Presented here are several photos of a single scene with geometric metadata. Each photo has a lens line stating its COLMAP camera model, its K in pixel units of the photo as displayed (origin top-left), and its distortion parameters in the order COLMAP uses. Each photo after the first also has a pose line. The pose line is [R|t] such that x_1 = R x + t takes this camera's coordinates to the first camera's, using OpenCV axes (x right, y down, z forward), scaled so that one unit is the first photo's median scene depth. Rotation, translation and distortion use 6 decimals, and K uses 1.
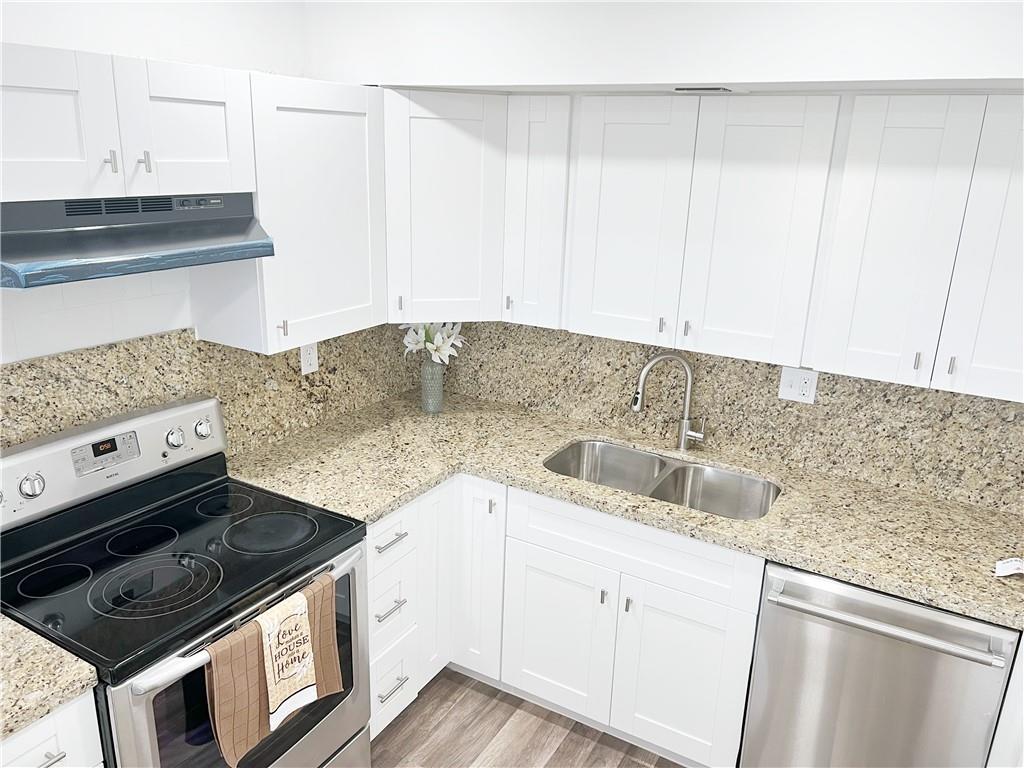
lens RADIAL K [[768.4, 0, 515.9], [0, 768.4, 378.8], [0, 0, 1]] dist [0.087131, -0.113456]
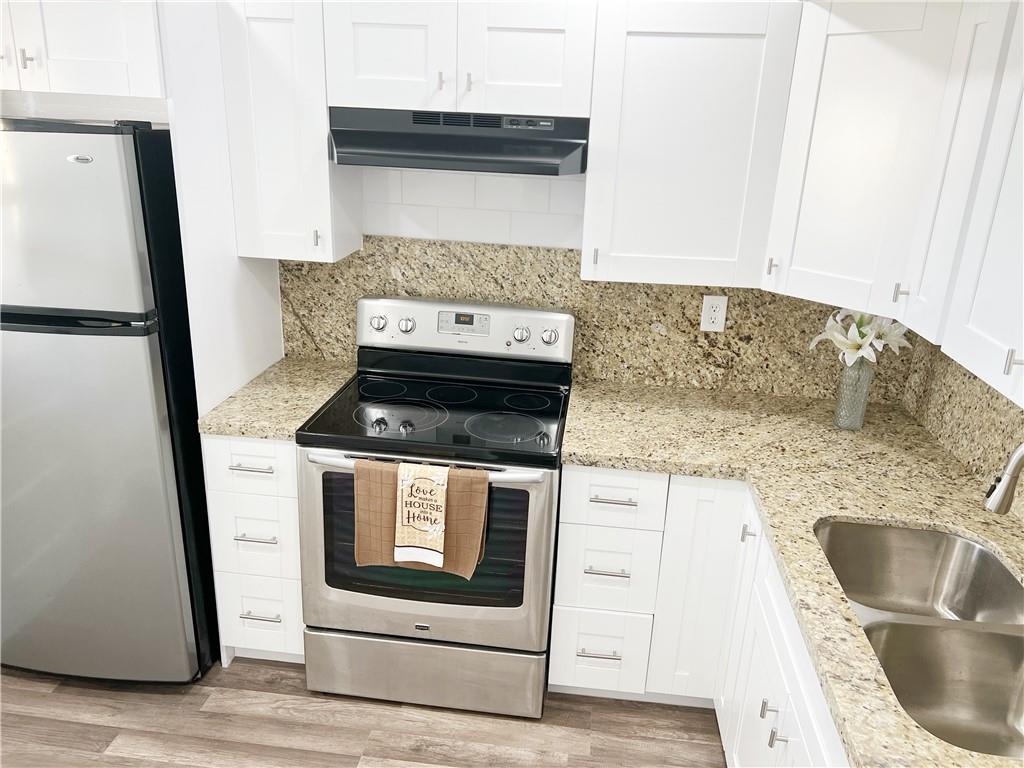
lens RADIAL K [[762.8, 0, 515.2], [0, 762.8, 385.6], [0, 0, 1]] dist [0.087361, -0.098337]
pose [[0.398805, 0.289736, -0.870062, 0.535132], [-0.289614, 0.940012, 0.180281, -0.050926], [0.870102, 0.180085, 0.458793, 0.429229]]
